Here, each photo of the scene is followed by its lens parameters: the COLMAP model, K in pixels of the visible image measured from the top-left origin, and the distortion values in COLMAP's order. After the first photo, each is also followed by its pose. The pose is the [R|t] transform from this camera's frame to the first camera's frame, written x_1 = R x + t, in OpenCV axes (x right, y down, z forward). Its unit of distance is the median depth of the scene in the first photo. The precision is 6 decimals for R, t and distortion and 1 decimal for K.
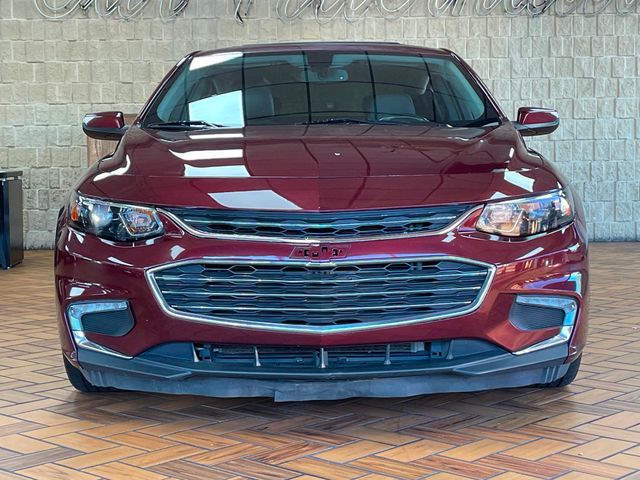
lens RADIAL K [[1122.4, 0, 320.0], [0, 1122.4, 240.0], [0, 0, 1]] dist [0.009082, 0.022935]
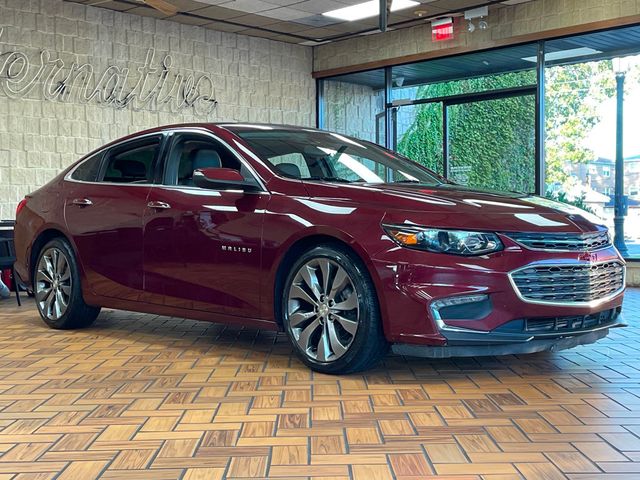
lens RADIAL K [[902.7, 0, 320.0], [0, 902.7, 240.0], [0, 0, 1]] dist [0.005089, 0.007507]
pose [[0.713423, -0.001015, 0.700733, -1.200808], [0.041891, 0.998272, -0.041204, 0.022330], [-0.699481, 0.058751, 0.712232, 0.298330]]
